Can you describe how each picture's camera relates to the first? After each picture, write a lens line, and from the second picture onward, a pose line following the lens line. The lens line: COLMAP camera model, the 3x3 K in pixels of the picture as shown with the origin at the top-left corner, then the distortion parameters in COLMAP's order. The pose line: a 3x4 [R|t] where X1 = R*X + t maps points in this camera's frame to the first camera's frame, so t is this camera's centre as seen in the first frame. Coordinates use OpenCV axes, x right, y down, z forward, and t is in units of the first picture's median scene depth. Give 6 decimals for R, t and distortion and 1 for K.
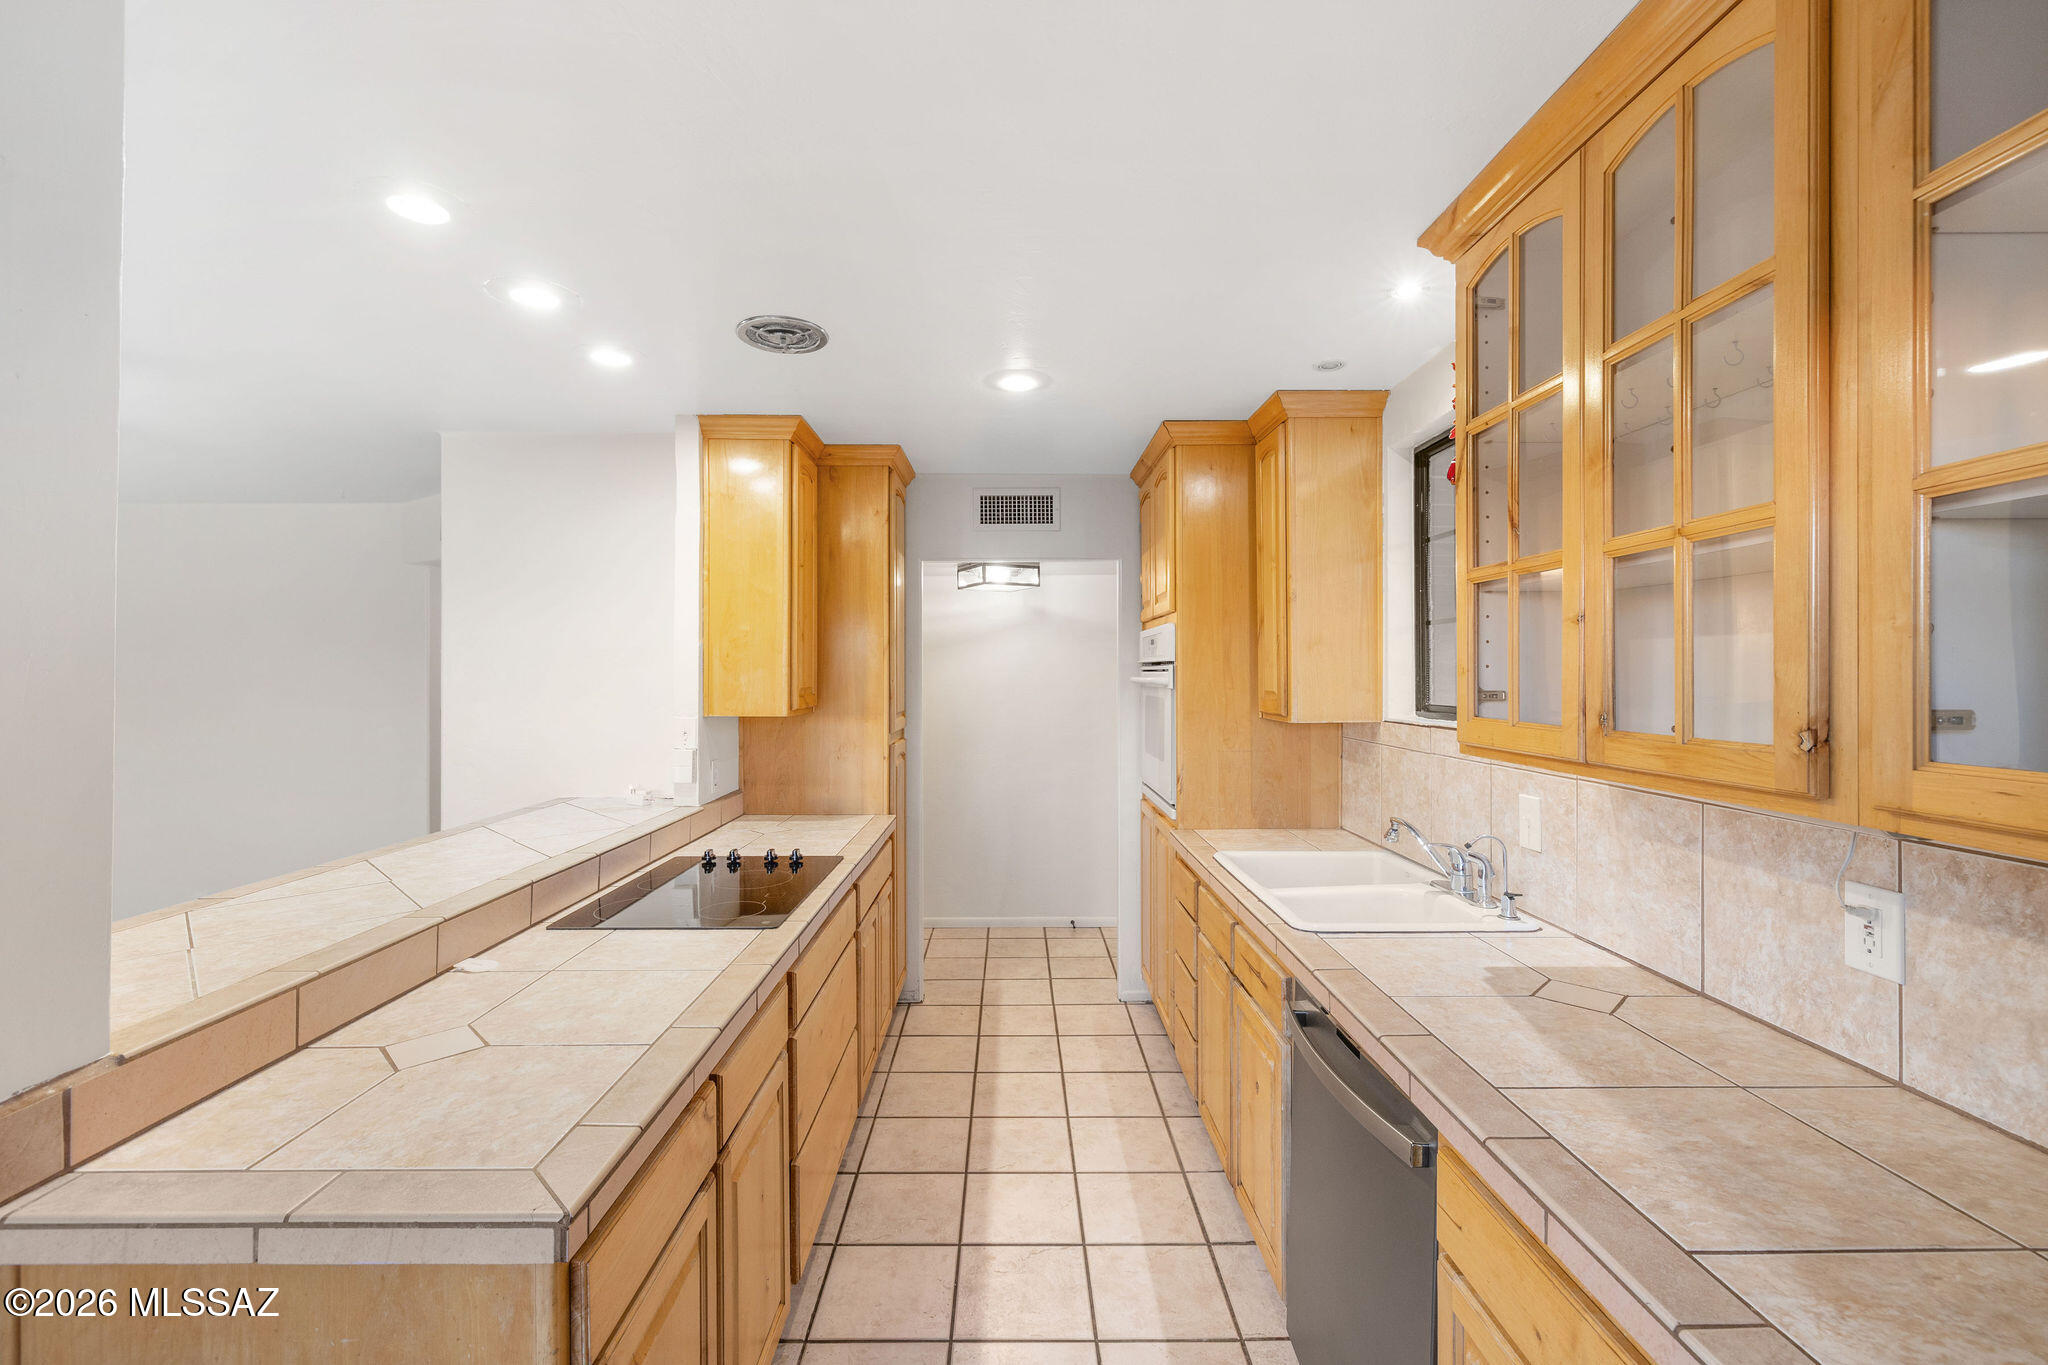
lens RADIAL K [[860.1, 0, 1008.3], [0, 860.1, 674.5], [0, 0, 1]] dist [0.001426, -0.000019]
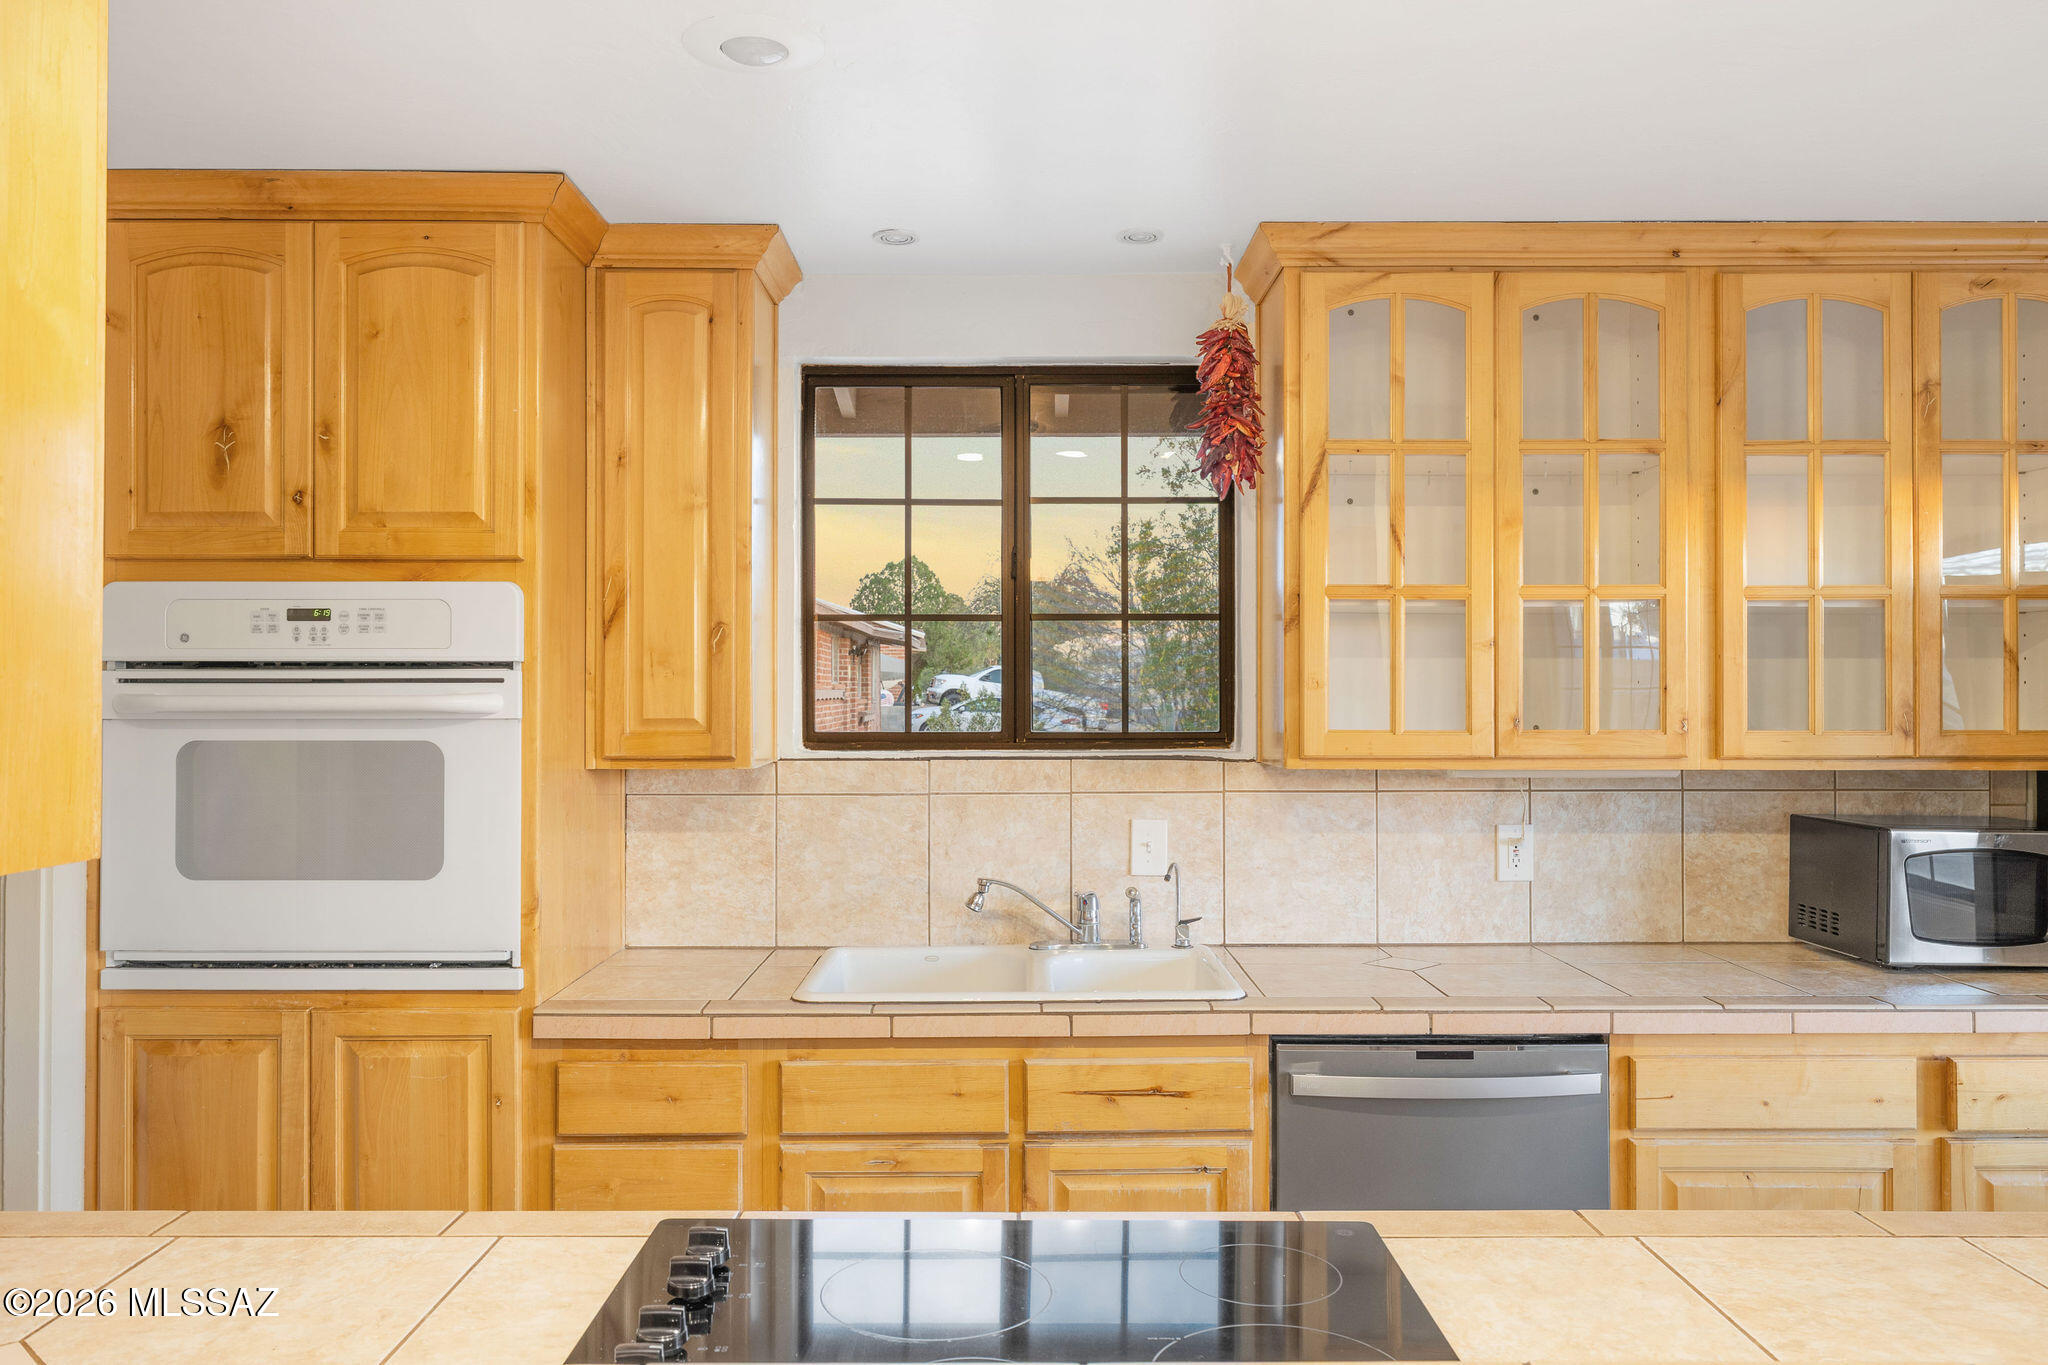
lens RADIAL K [[1540.0, 0, 1026.1], [0, 1540.0, 687.8], [0, 0, 1]] dist [0.006084, 0.000979]
pose [[-0.004718, 0.003794, 0.999982, -1.642307], [0.002196, 0.999990, -0.003784, 0.007273], [-0.999986, 0.002178, -0.004727, 1.753021]]
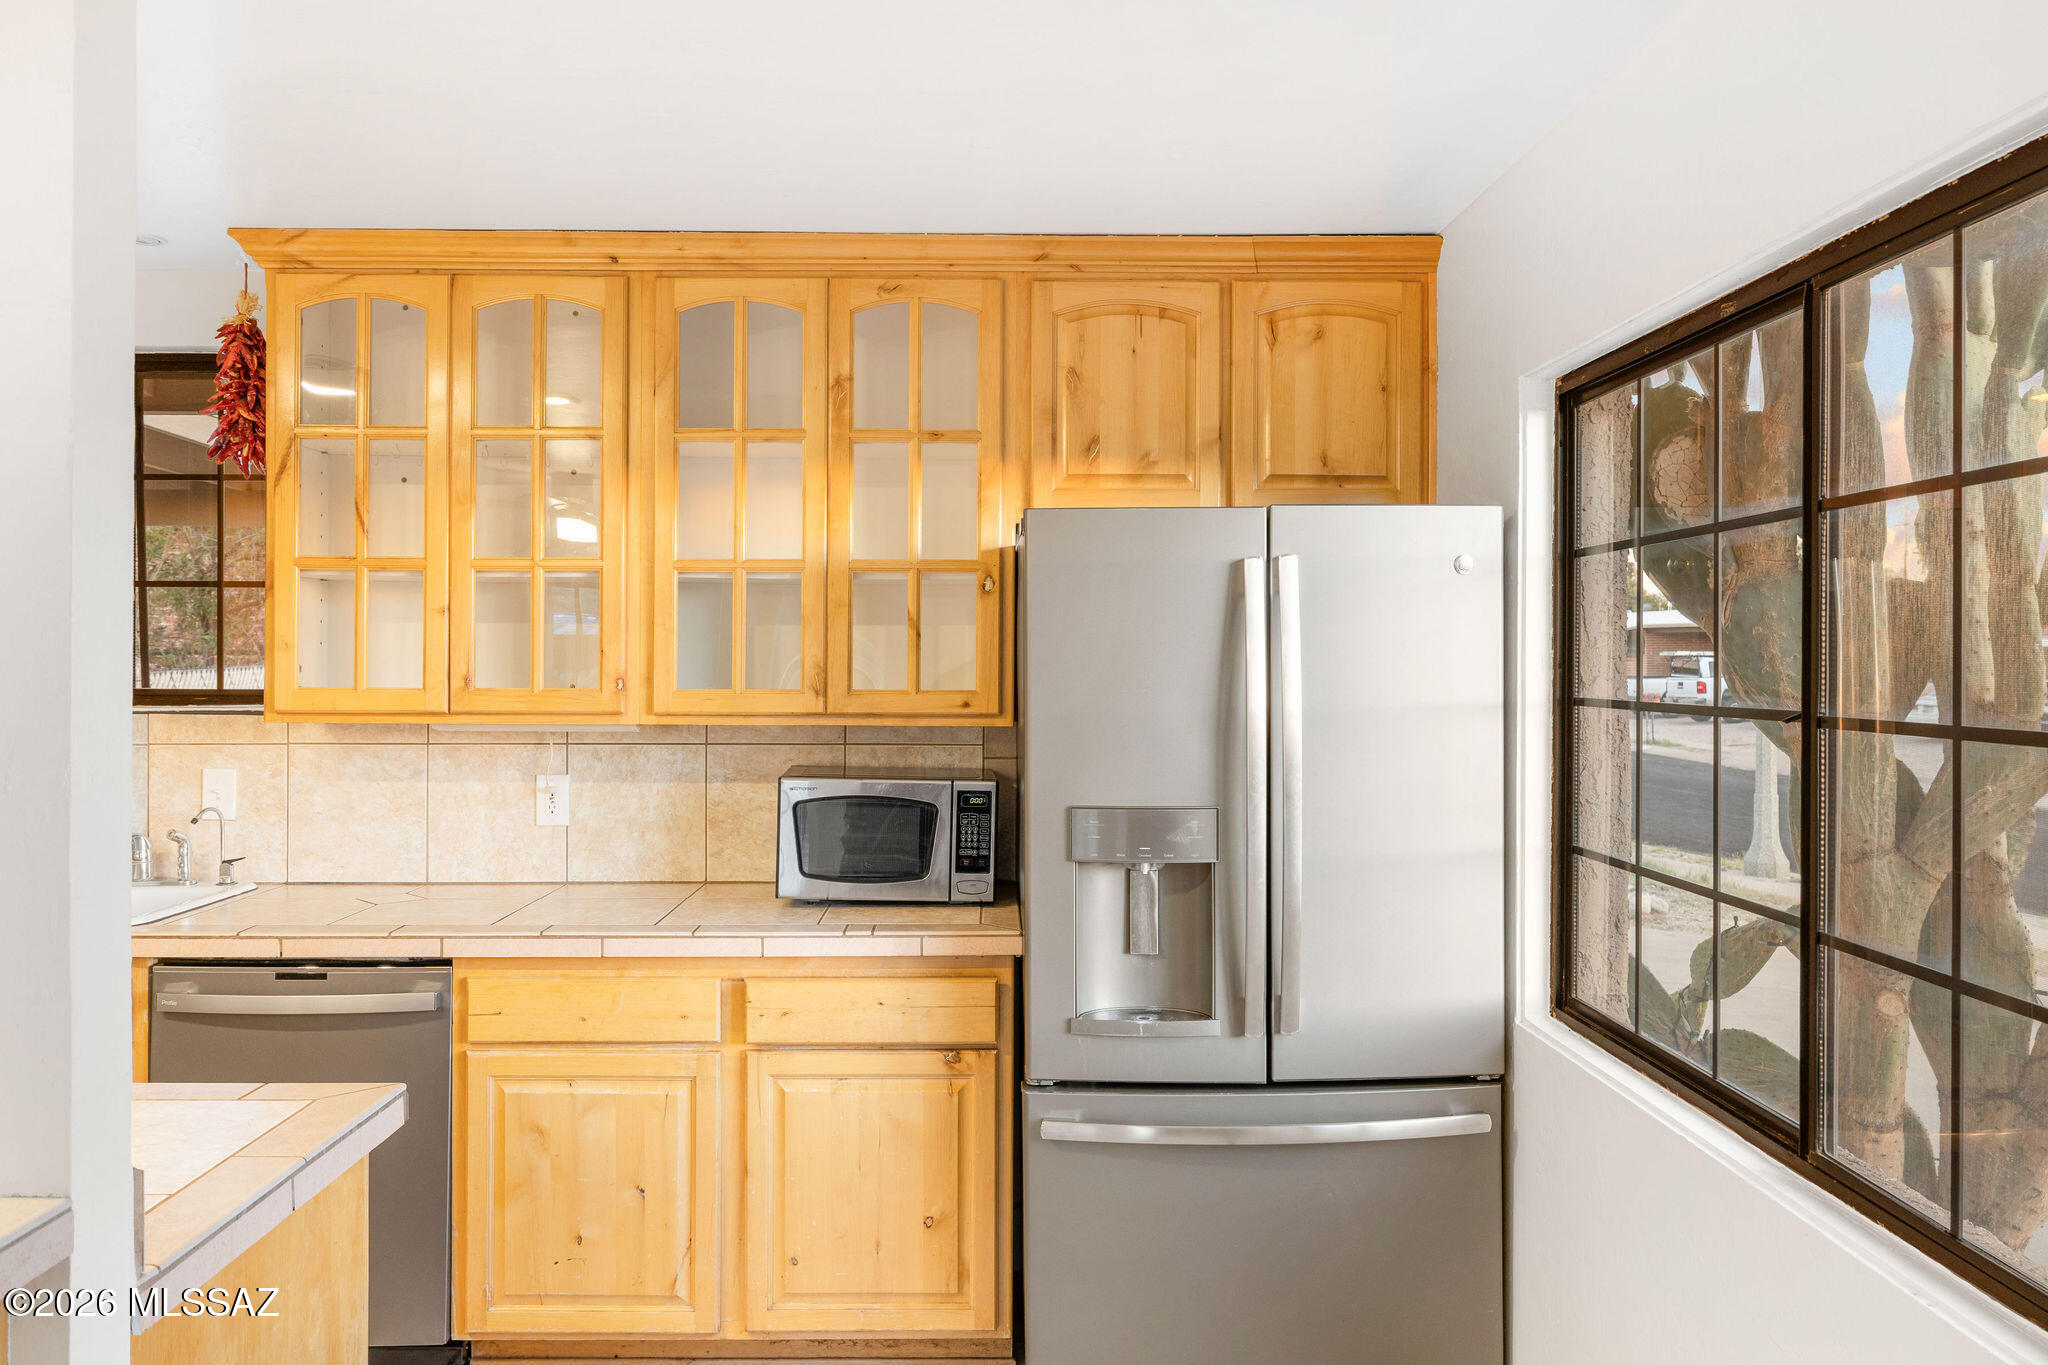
lens RADIAL K [[1540.0, 0, 1011.8], [0, 1540.0, 667.6], [0, 0, 1]] dist [0.006084, 0.000979]
pose [[-0.011036, -0.006360, 0.999919, -1.916366], [-0.002348, 0.999977, 0.006335, 0.011021], [-0.999936, -0.002278, -0.011051, 0.111380]]
